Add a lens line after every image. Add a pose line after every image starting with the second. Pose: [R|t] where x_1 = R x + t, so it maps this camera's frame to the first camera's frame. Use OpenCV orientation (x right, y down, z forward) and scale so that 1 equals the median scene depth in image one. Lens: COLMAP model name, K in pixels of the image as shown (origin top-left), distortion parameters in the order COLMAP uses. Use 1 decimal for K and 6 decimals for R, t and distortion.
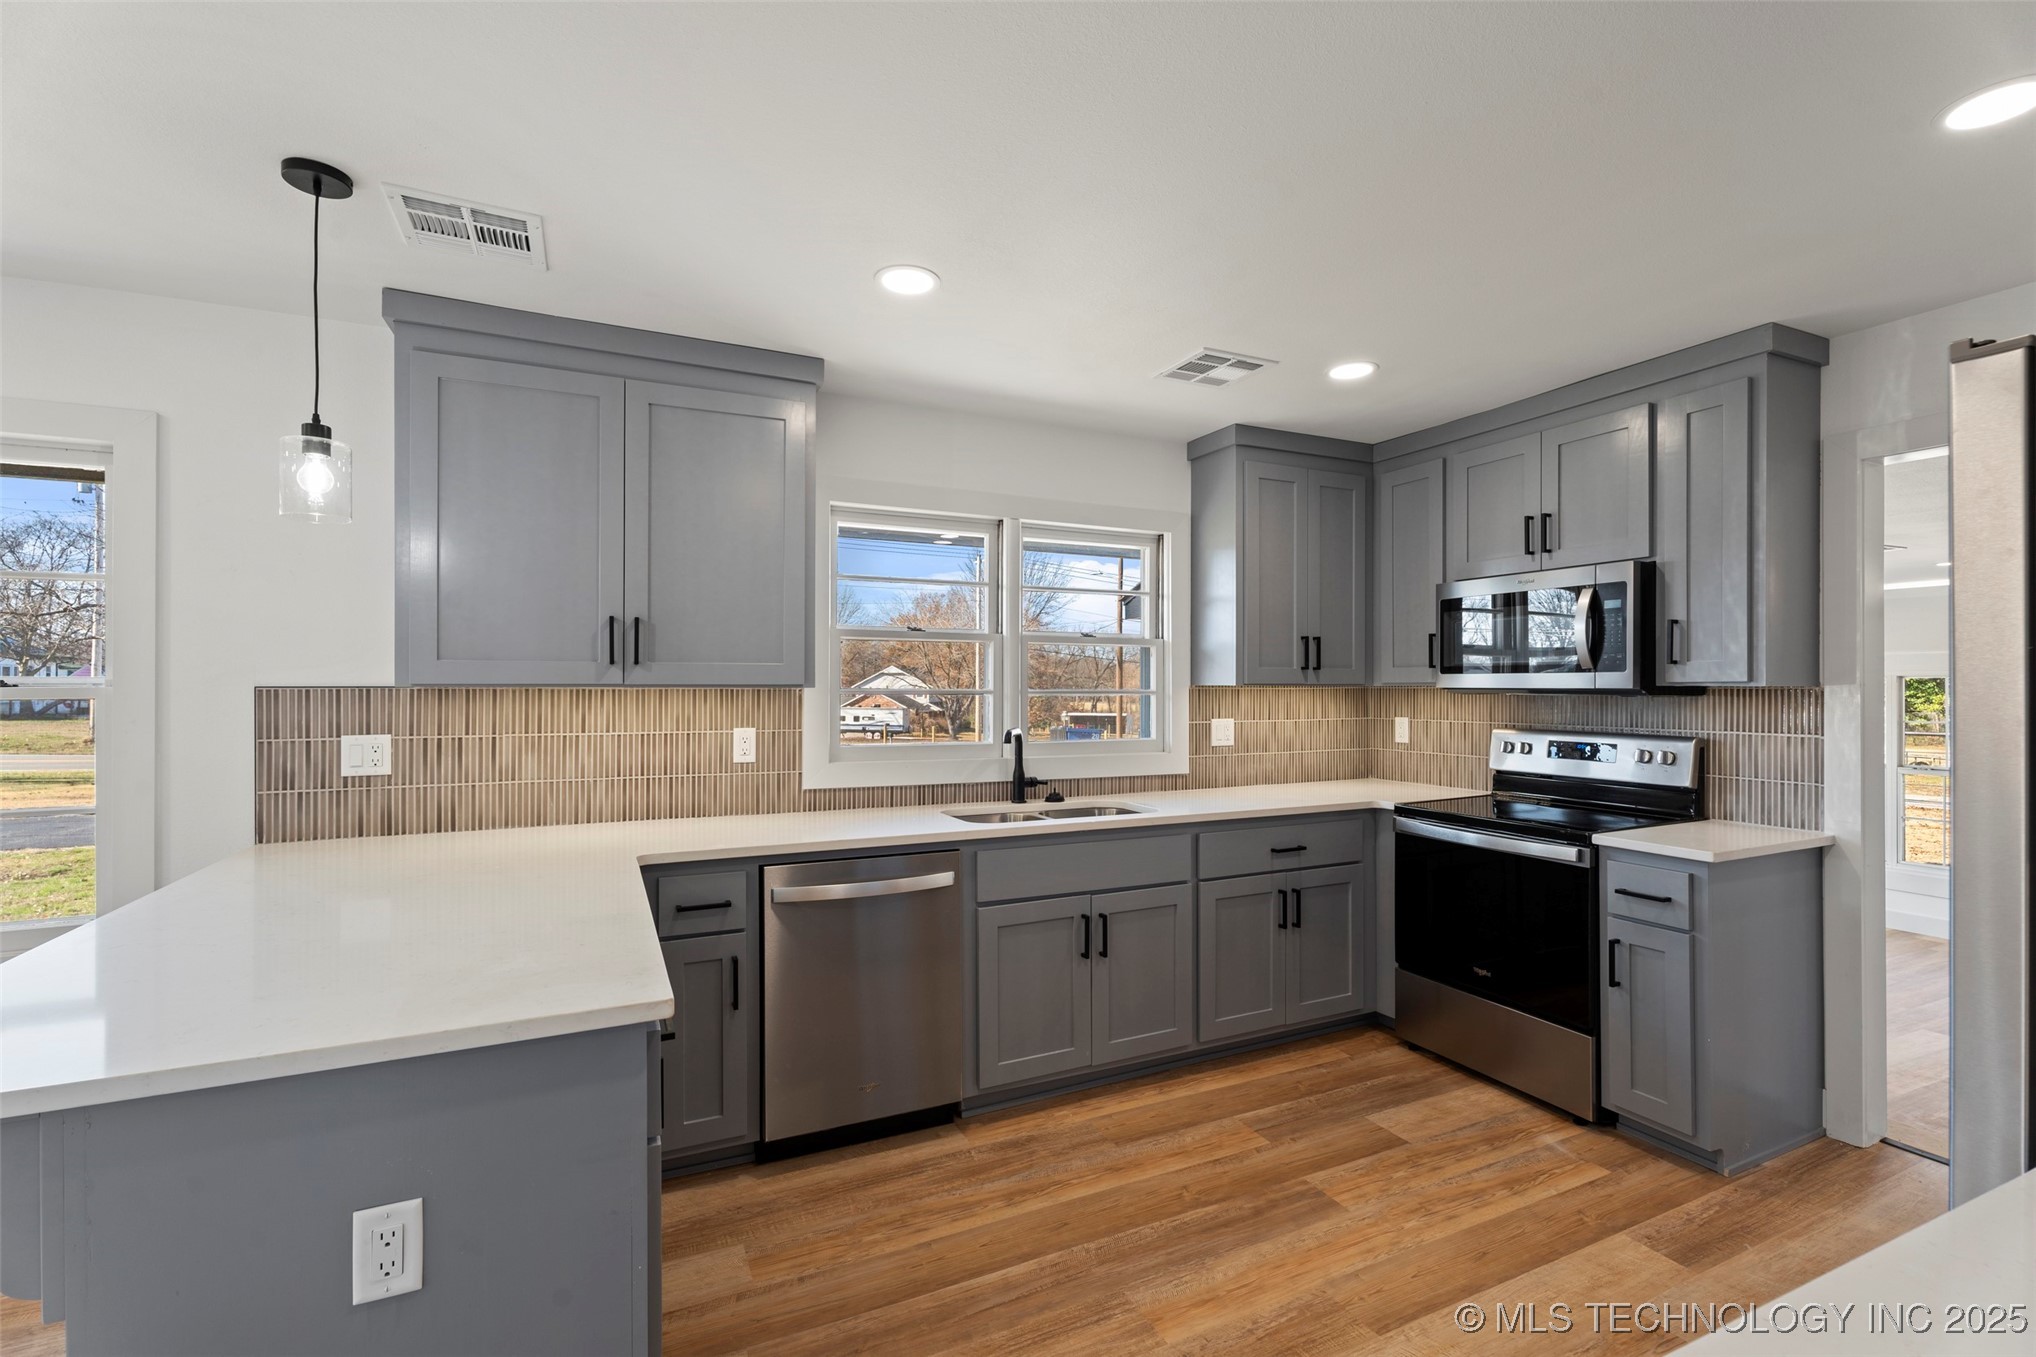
lens RADIAL K [[910.7, 0, 1025.9], [0, 910.7, 675.1], [0, 0, 1]] dist [-0.001126, -0.000573]
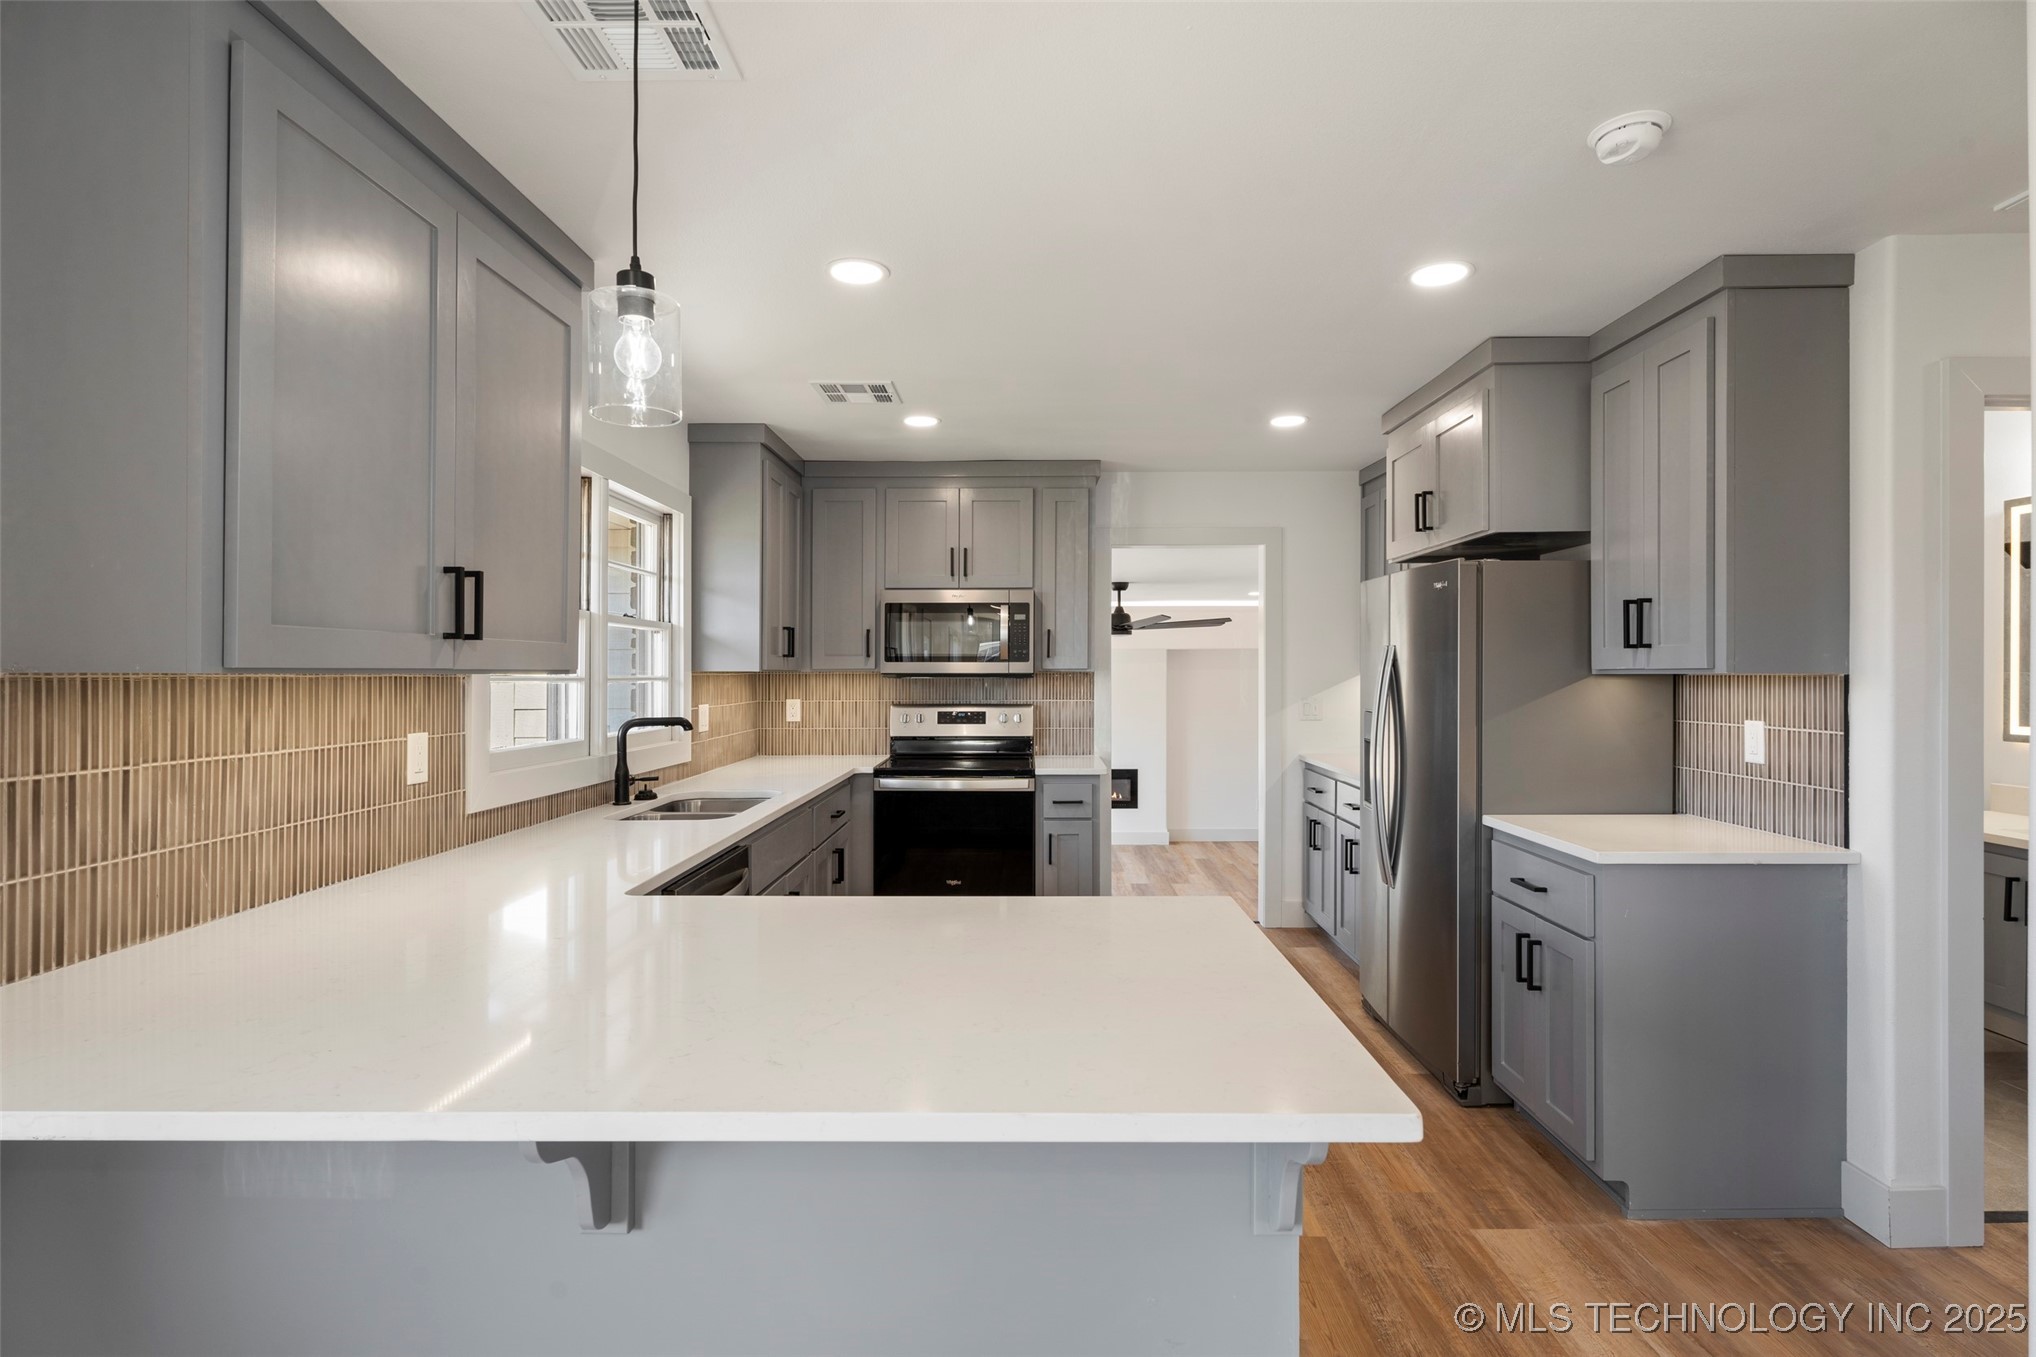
lens RADIAL K [[986.1, 0, 1022.2], [0, 986.1, 669.5], [0, 0, 1]] dist [-0.000937, 0.000204]
pose [[0.443796, 0.001175, 0.896127, -0.786427], [-0.009358, 0.999951, 0.003323, 0.003080], [-0.896079, -0.009861, 0.443785, 0.263671]]
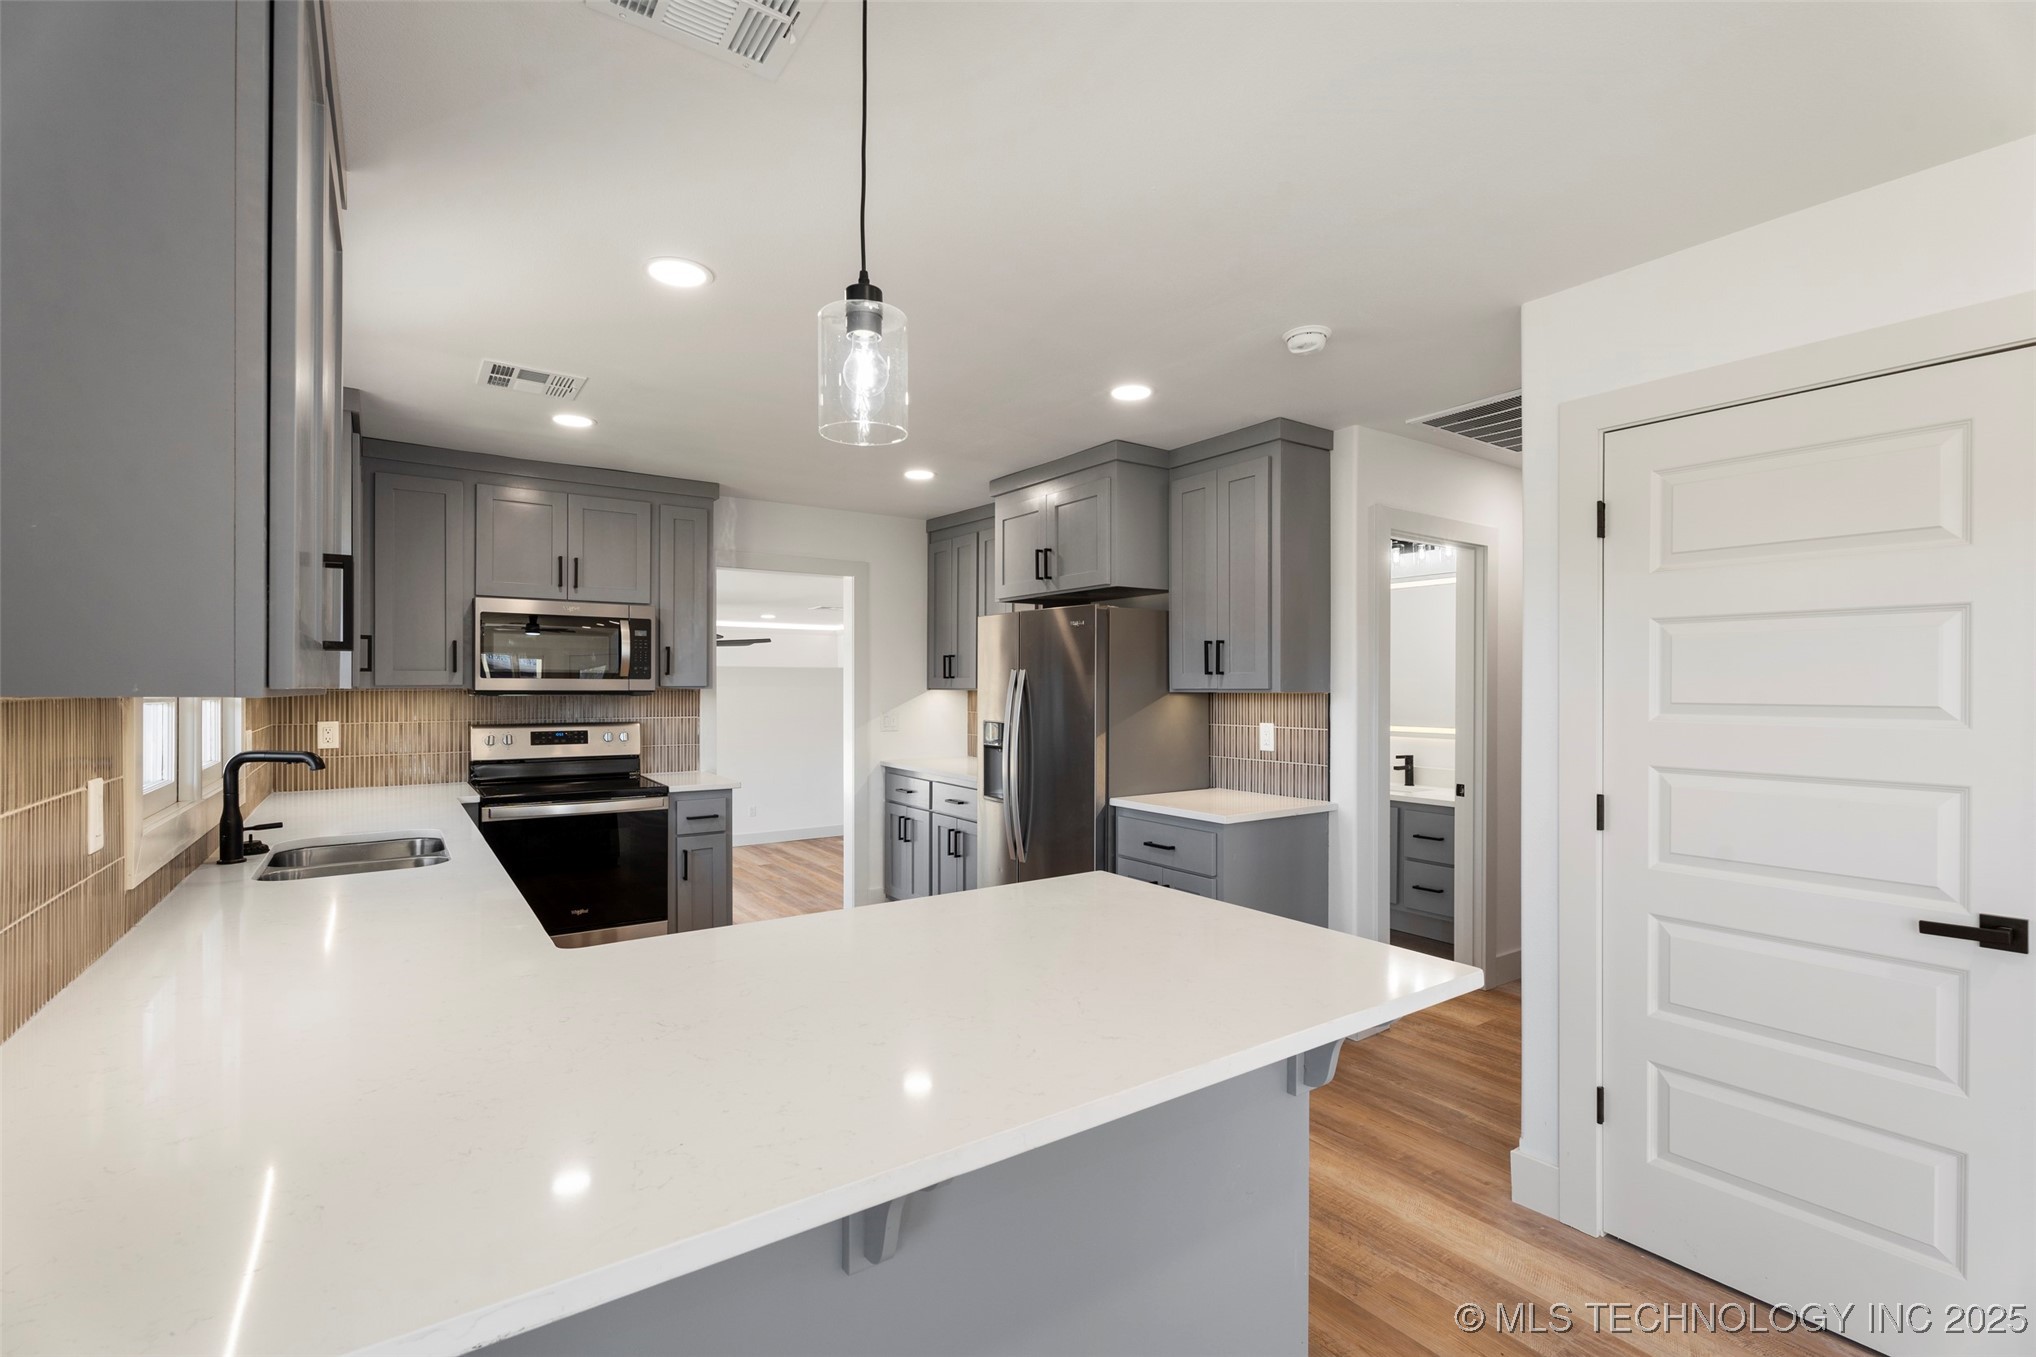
lens RADIAL K [[906.5, 0, 1021.3], [0, 906.5, 691.3], [0, 0, 1]] dist [0.000725, 0.000040]
pose [[-0.159064, -0.004475, 0.987258, -0.873850], [-0.013534, 0.999906, 0.002352, 0.003945], [-0.987176, -0.012988, -0.159109, 0.602922]]
